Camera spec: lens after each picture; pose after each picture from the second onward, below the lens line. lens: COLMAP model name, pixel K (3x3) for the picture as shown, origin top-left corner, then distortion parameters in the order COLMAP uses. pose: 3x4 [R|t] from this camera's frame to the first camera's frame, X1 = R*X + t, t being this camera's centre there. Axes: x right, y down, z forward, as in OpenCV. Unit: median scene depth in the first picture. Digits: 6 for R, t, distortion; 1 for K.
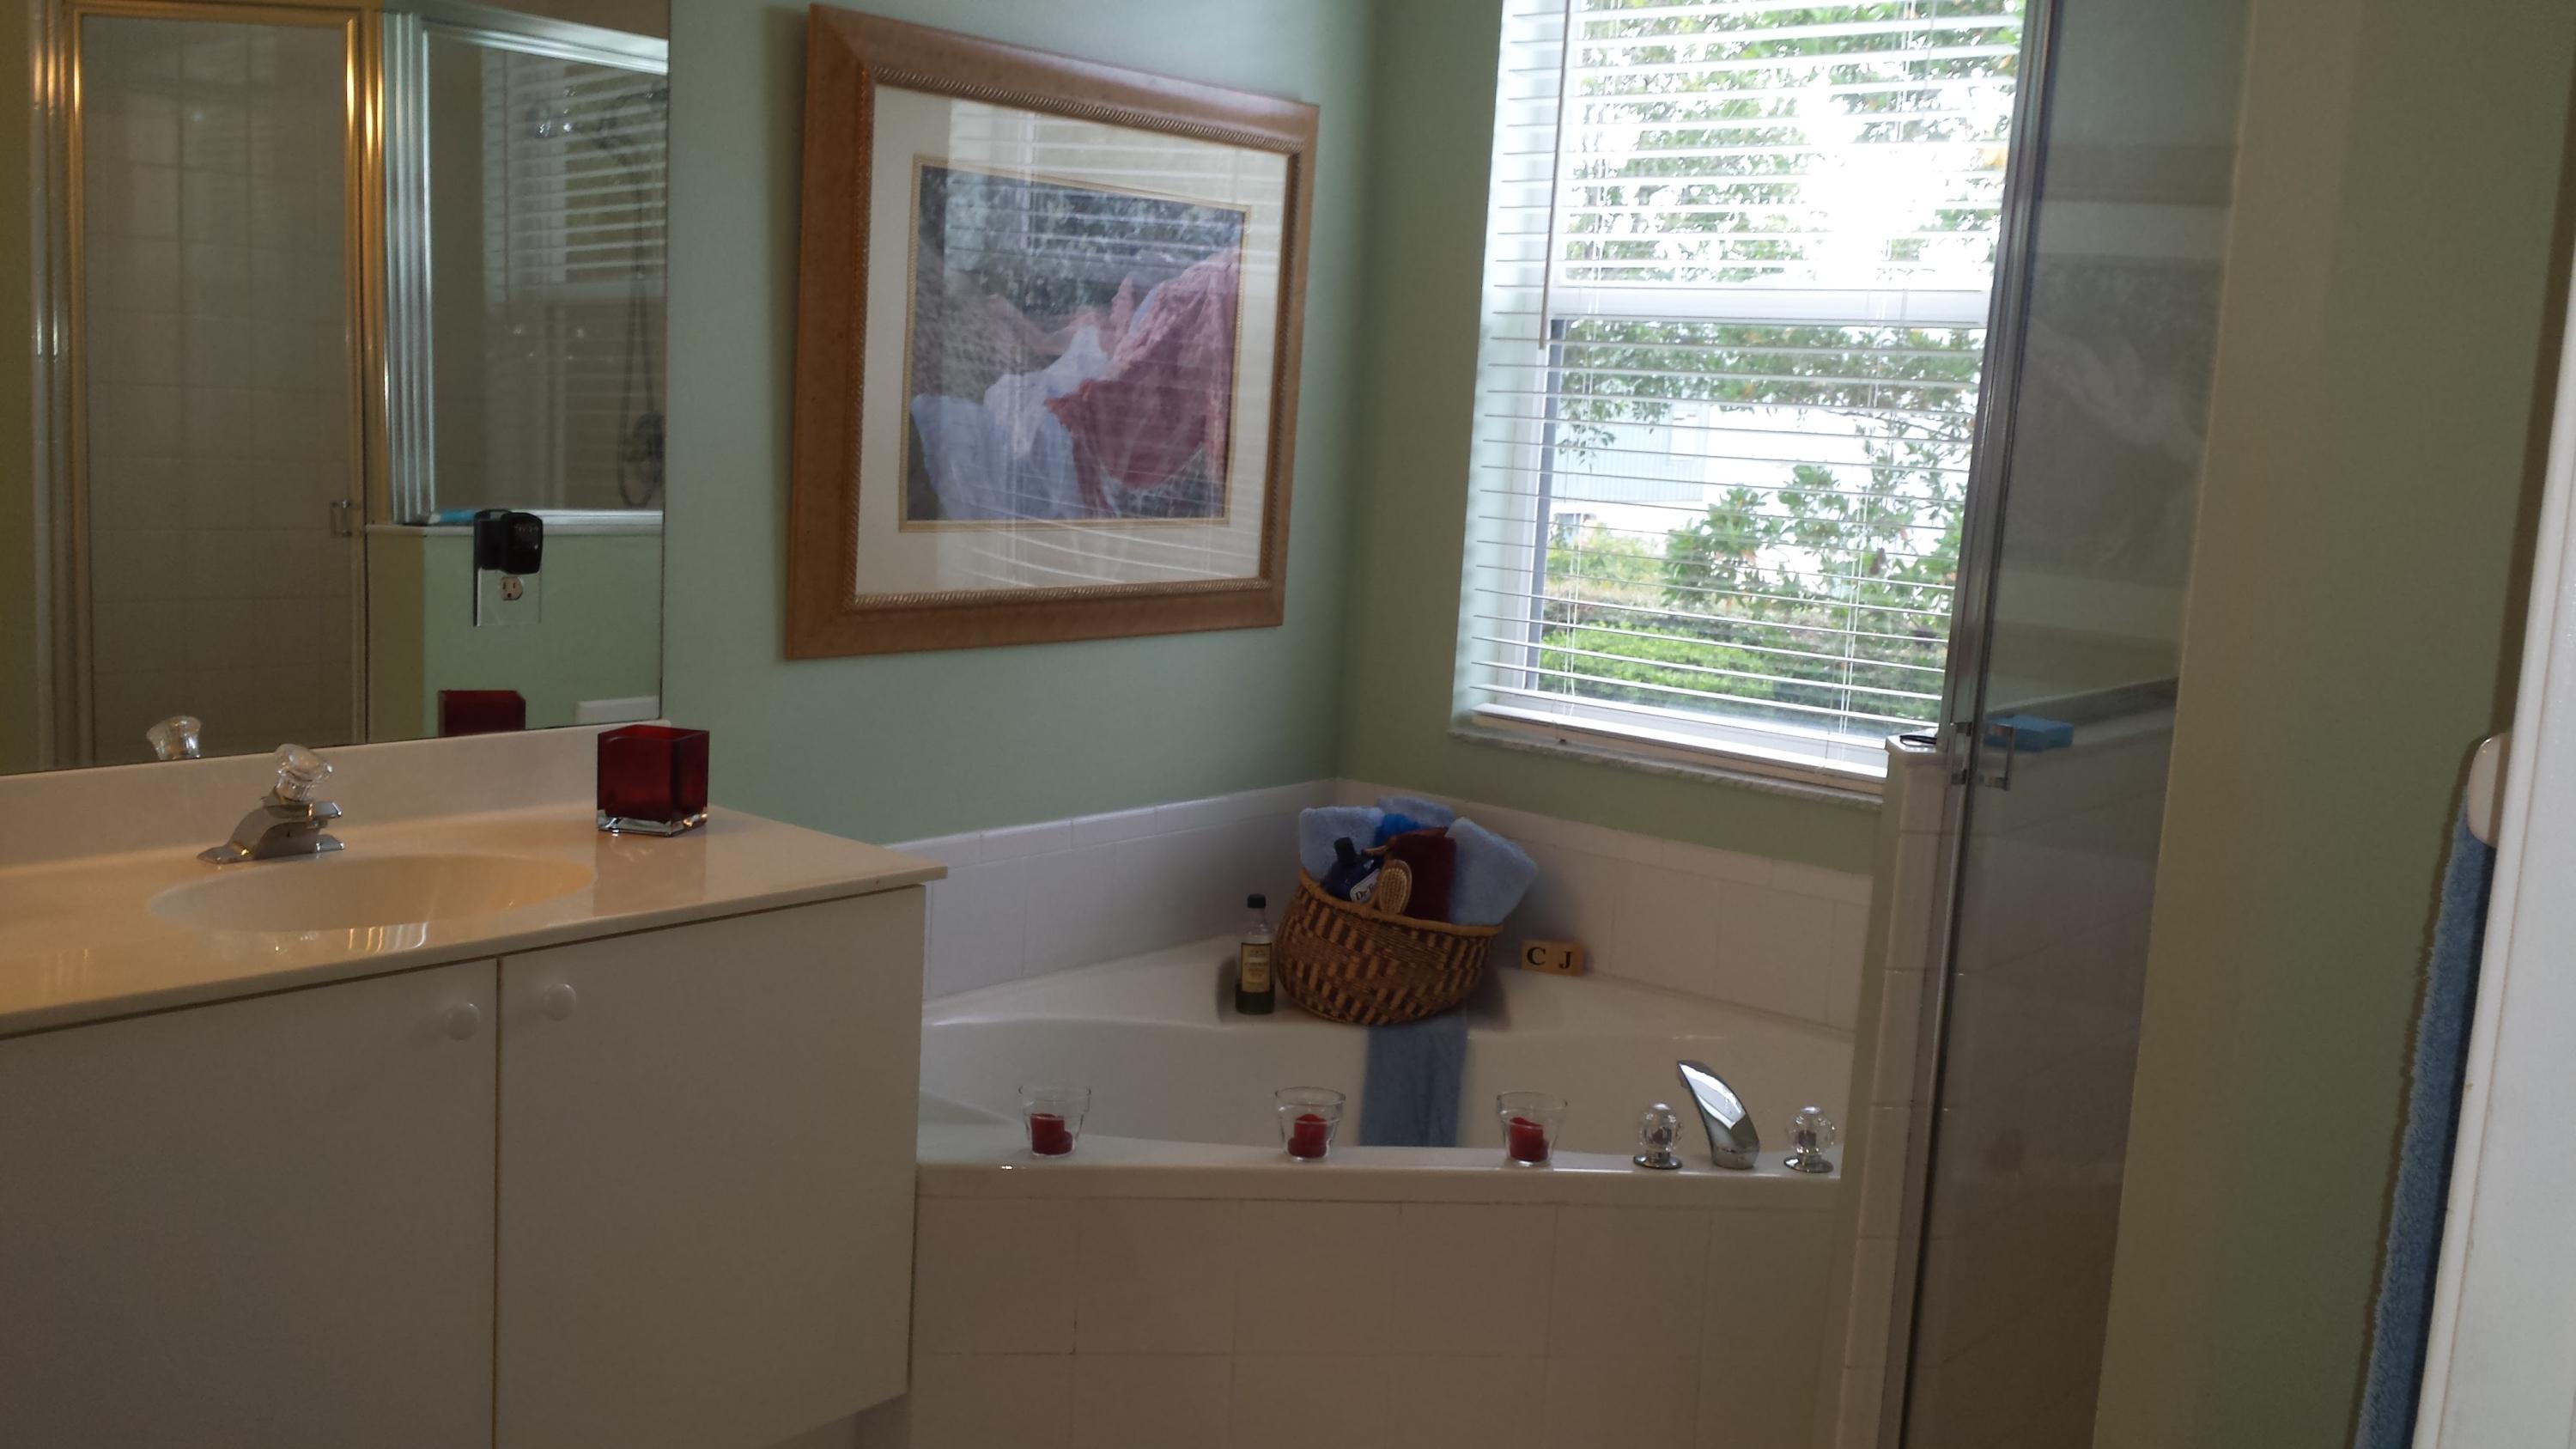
lens RADIAL K [[2424.9, 0, 1288.0], [0, 2424.9, 724.5], [0, 0, 1]] dist [0.187704, -0.490586]
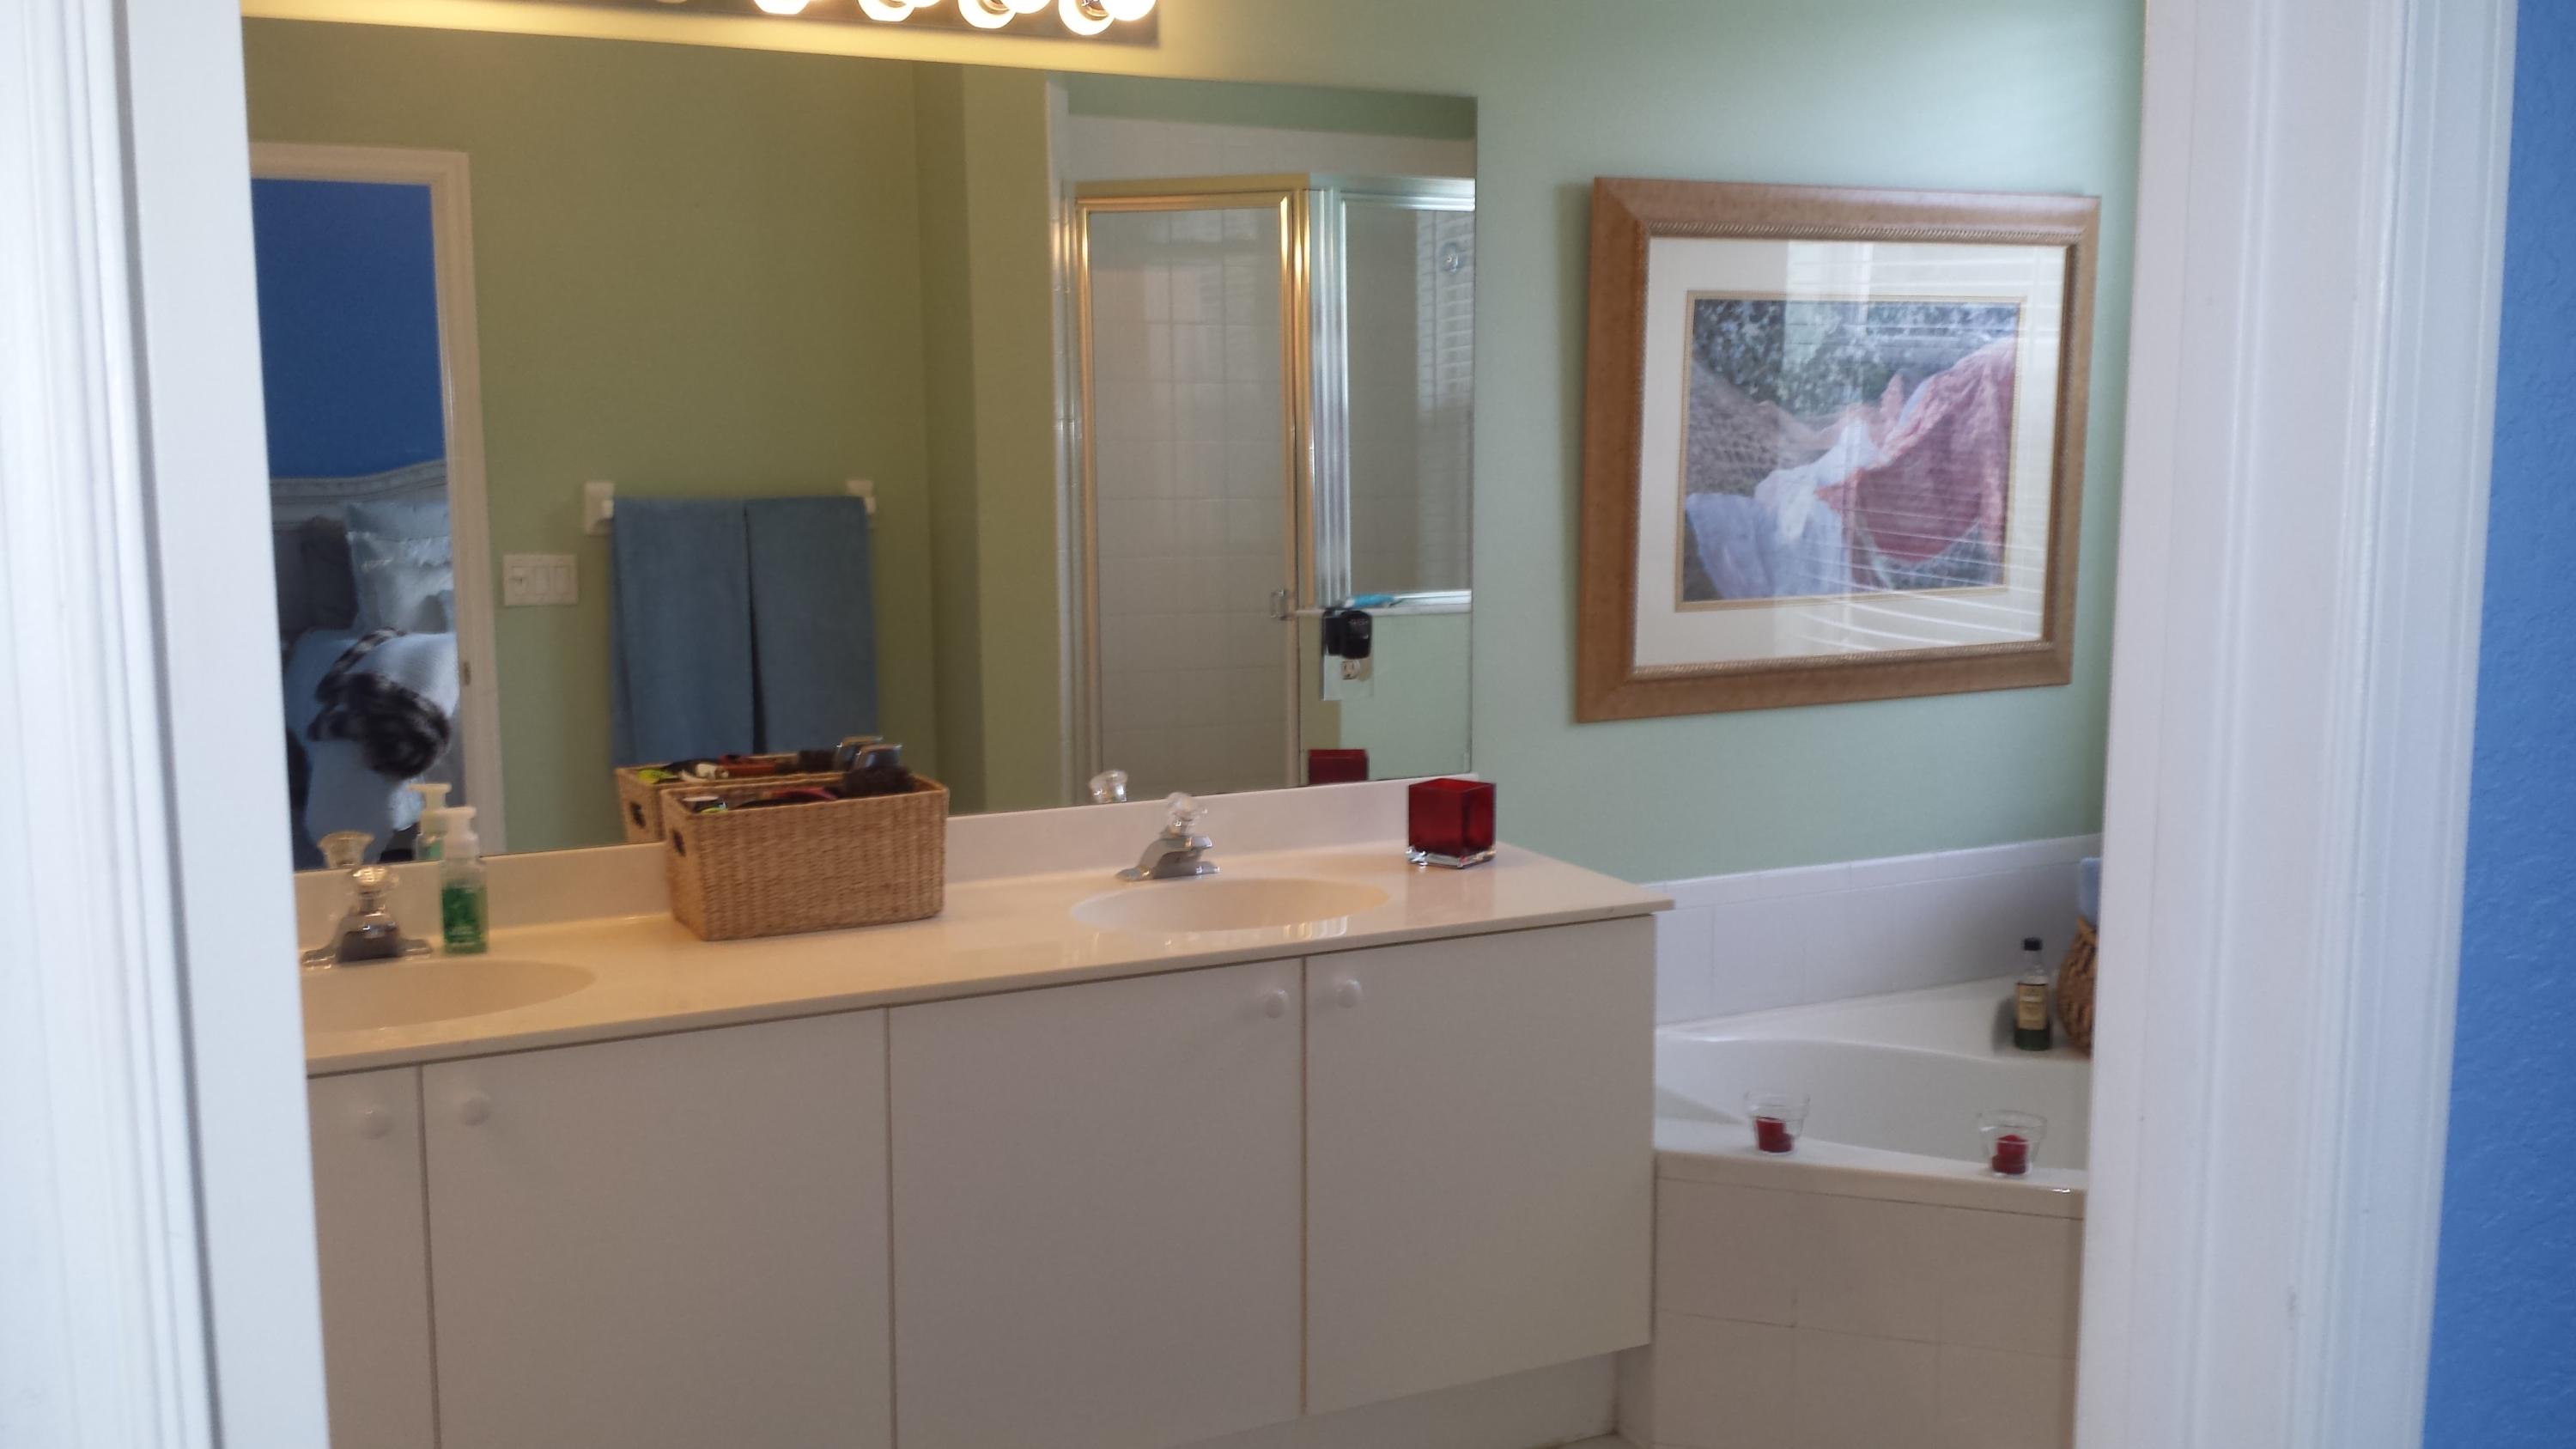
lens RADIAL K [[2424.9, 0, 1288.0], [0, 2424.9, 724.5], [0, 0, 1]] dist [0.187704, -0.490586]
pose [[0.914918, -0.002531, -0.403633, 0.136521], [-0.003467, 0.999894, -0.014129, -0.007988], [0.403626, 0.014326, 0.914812, -0.133960]]
